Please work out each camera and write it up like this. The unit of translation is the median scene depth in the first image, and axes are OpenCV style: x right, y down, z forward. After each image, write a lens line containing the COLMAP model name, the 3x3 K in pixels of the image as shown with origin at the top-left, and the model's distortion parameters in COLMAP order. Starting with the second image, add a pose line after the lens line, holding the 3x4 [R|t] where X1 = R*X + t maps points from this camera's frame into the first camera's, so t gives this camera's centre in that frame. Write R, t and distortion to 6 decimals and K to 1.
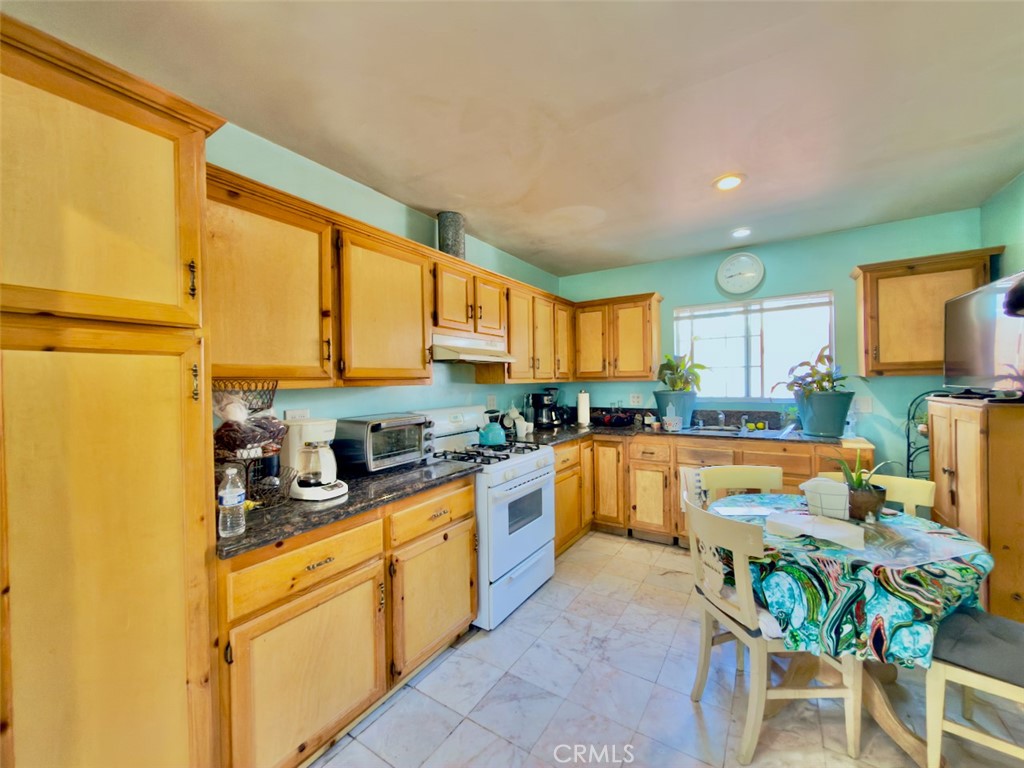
lens RADIAL K [[410.9, 0, 508.6], [0, 410.9, 379.6], [0, 0, 1]] dist [-0.000966, 0.000222]
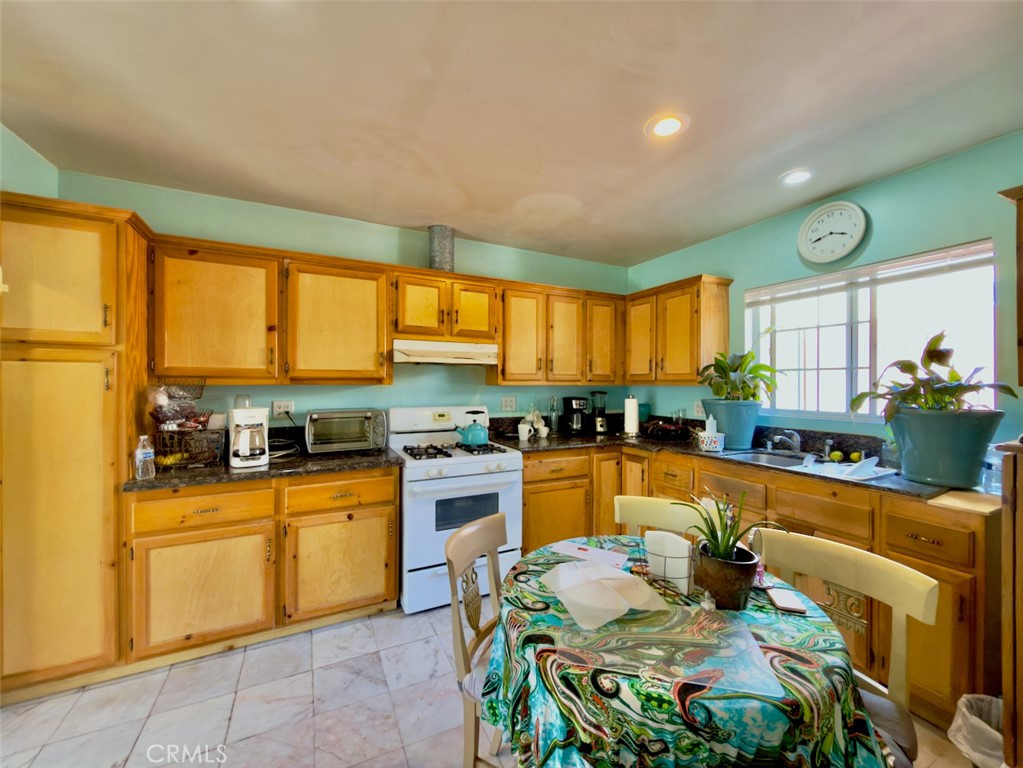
lens RADIAL K [[410.3, 0, 507.6], [0, 410.3, 380.8], [0, 0, 1]] dist [0.001558, -0.000975]
pose [[0.859520, 0.015345, -0.510872, 0.484591], [-0.014864, 0.999877, 0.005025, -0.006146], [0.510887, 0.003274, 0.859642, 0.141511]]
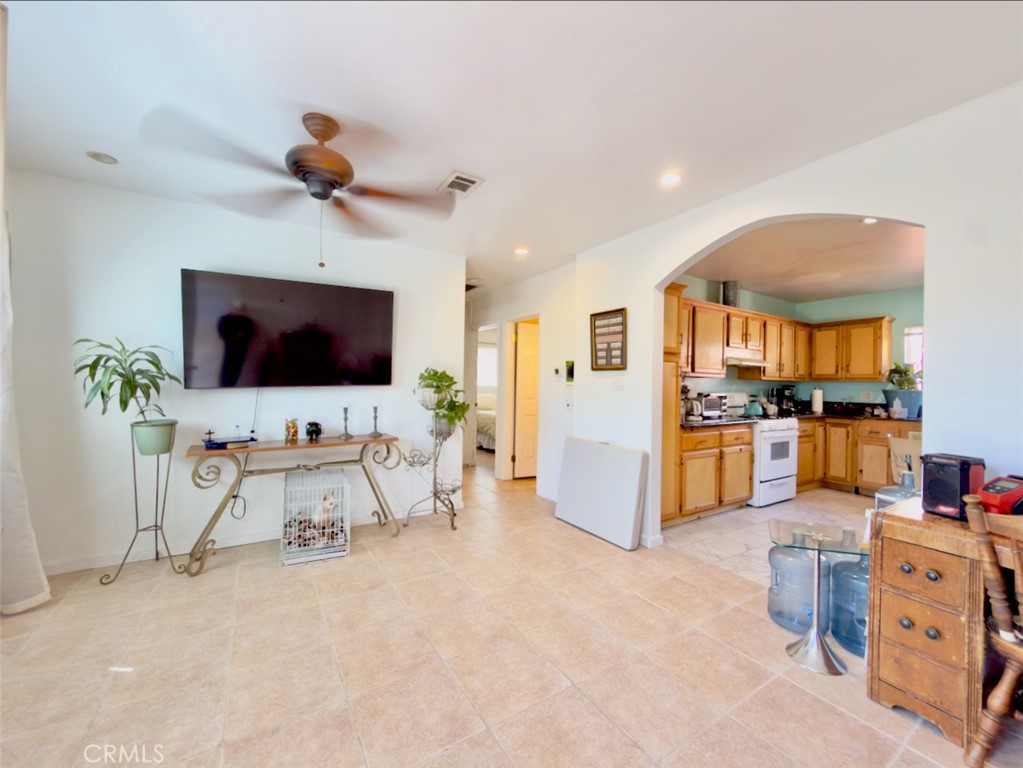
lens RADIAL K [[410.3, 0, 506.7], [0, 410.3, 380.8], [0, 0, 1]] dist [0.001558, -0.000975]
pose [[0.903946, 0.028298, -0.426710, -0.208565], [-0.030680, 0.999528, 0.001292, 0.040461], [0.426545, 0.011924, 0.904388, -0.829417]]
